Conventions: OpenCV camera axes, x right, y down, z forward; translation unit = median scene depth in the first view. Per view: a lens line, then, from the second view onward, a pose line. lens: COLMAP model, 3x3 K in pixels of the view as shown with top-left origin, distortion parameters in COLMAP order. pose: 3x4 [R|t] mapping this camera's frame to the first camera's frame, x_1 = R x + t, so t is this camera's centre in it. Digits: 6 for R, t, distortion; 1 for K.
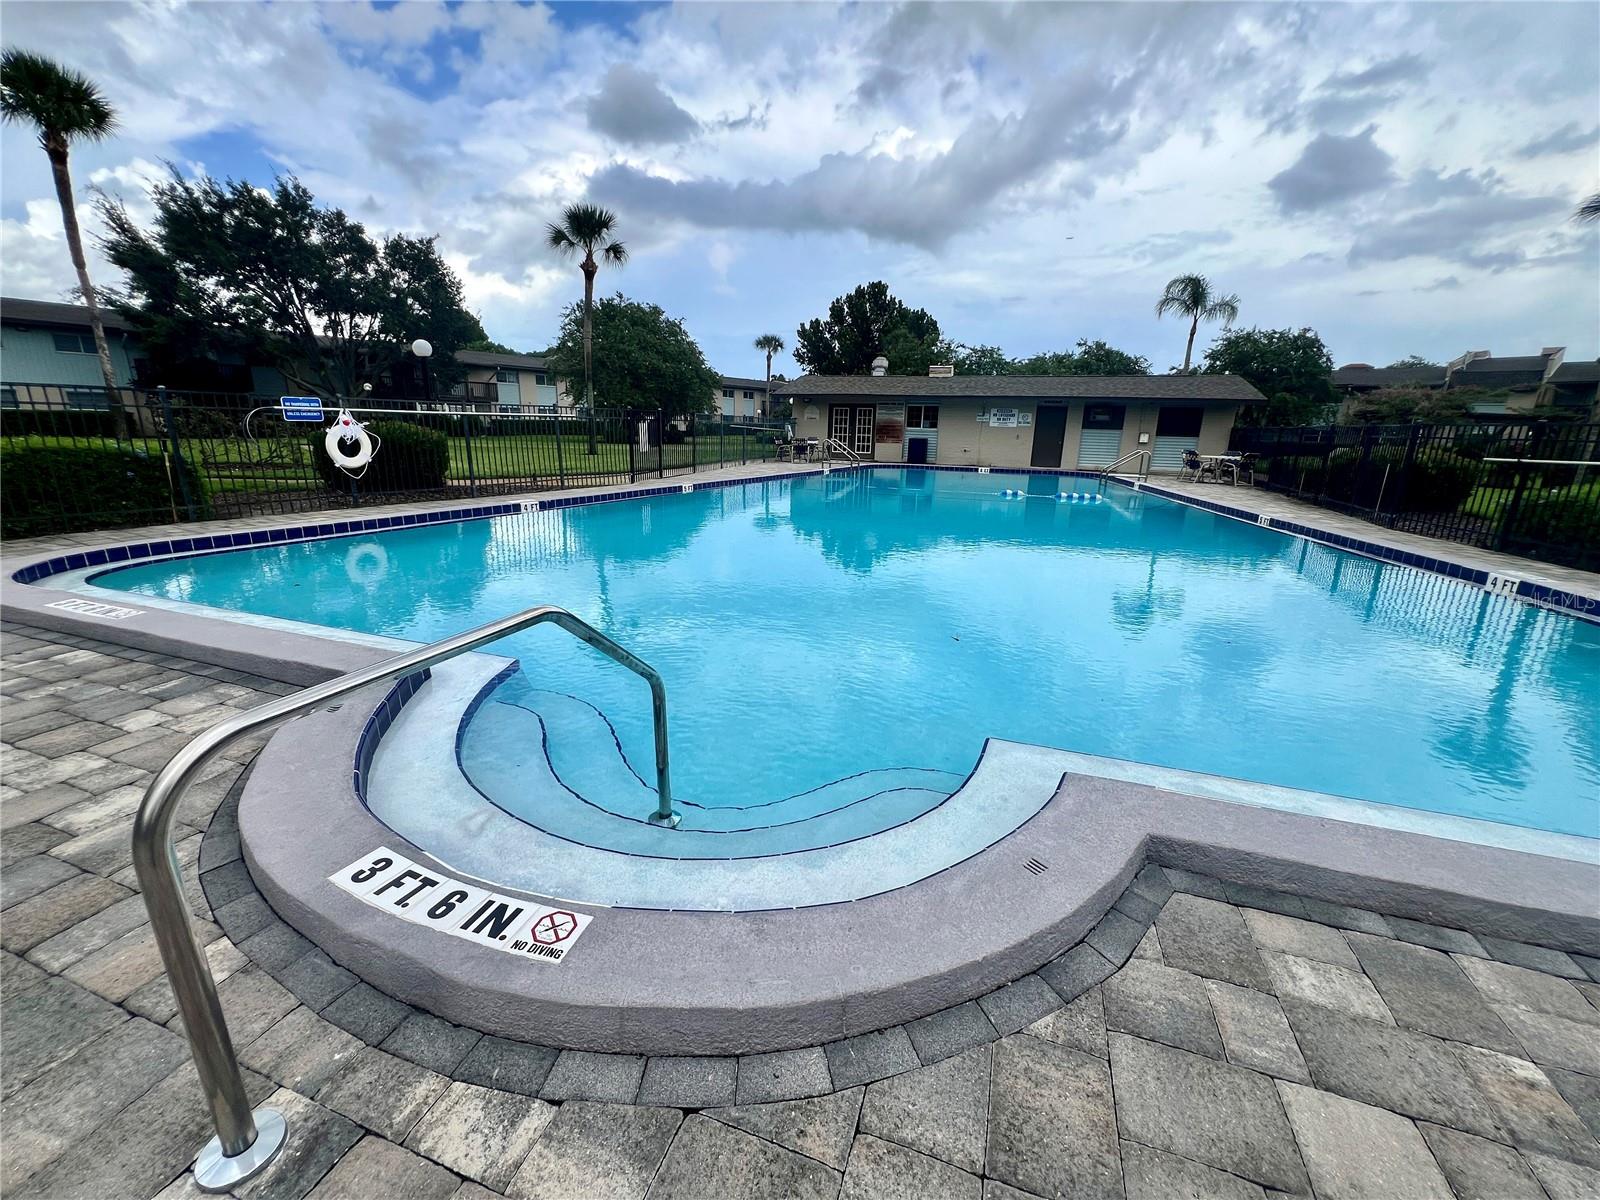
lens RADIAL K [[643.8, 0, 800.0], [0, 643.8, 600.0], [0, 0, 1]] dist [-0.001077, 0.000709]
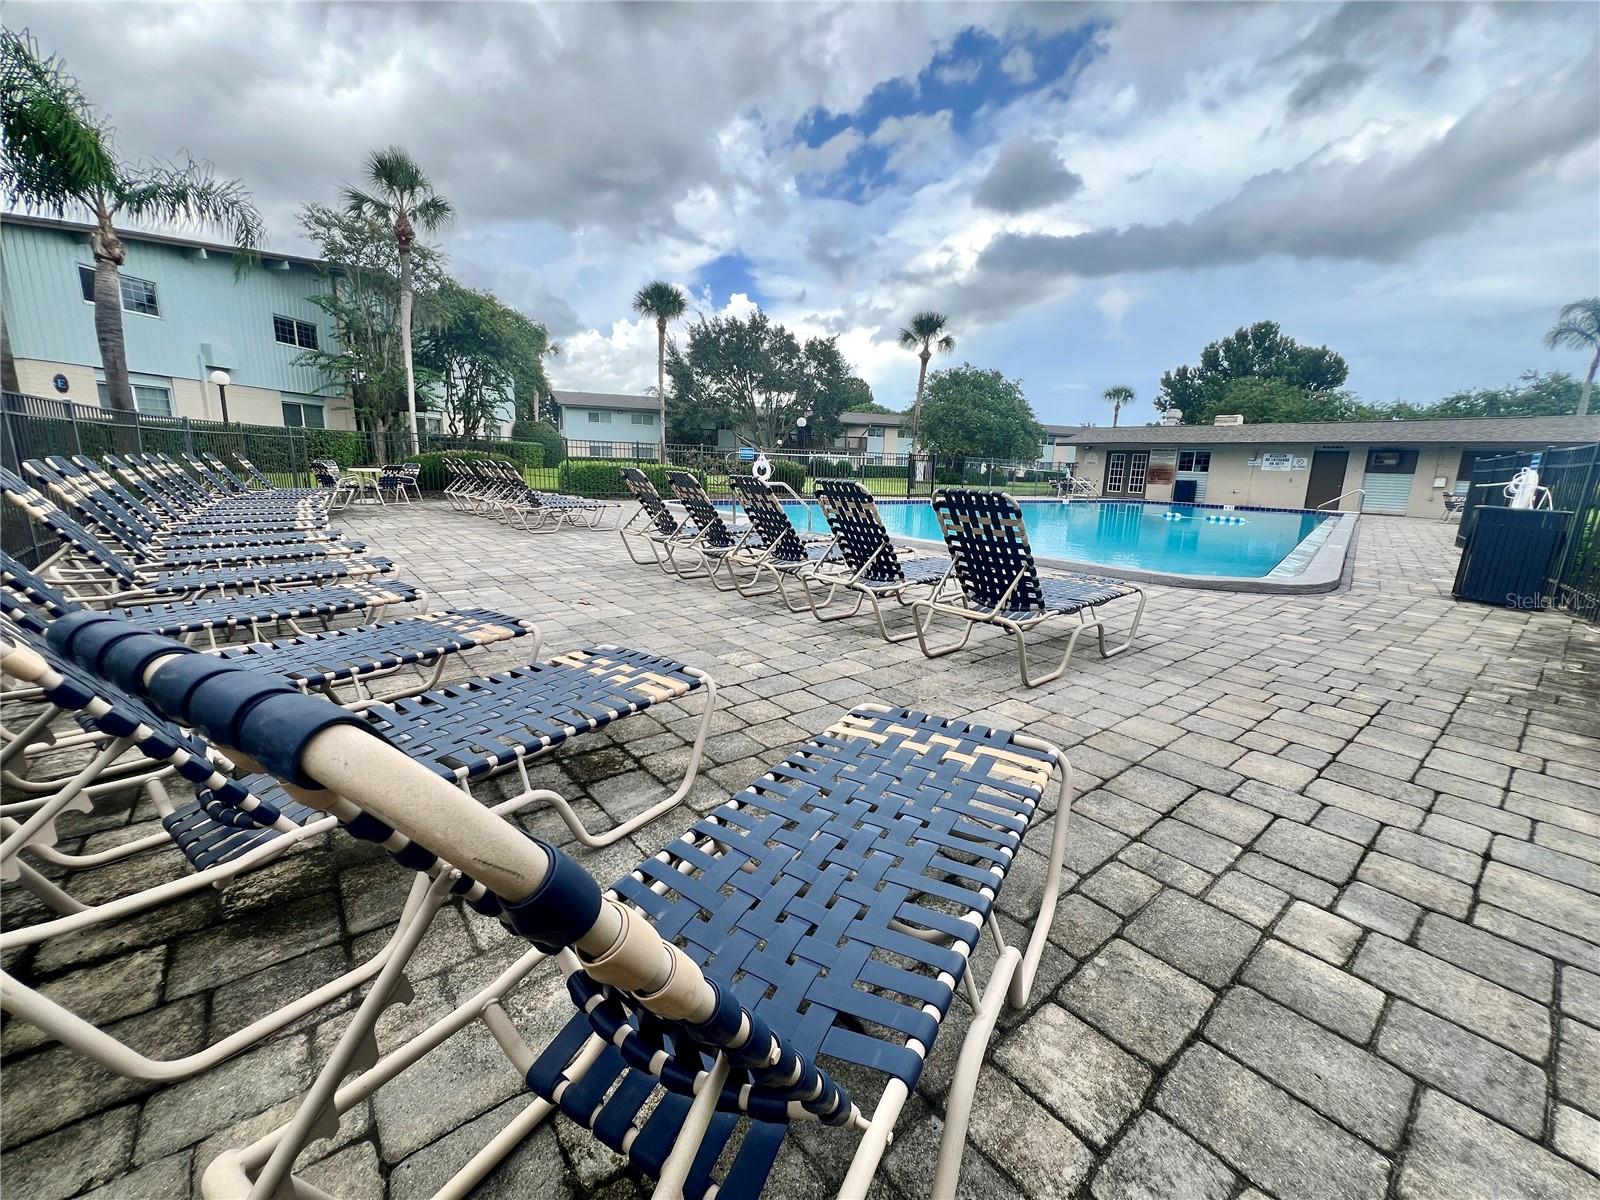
lens RADIAL K [[643.8, 0, 800.0], [0, 643.8, 600.0], [0, 0, 1]] dist [-0.001077, 0.000709]
pose [[0.854759, 0.110084, -0.507217, 0.139700], [-0.146759, 0.988630, -0.032751, 0.061671], [0.497844, 0.102433, 0.861196, -0.189695]]
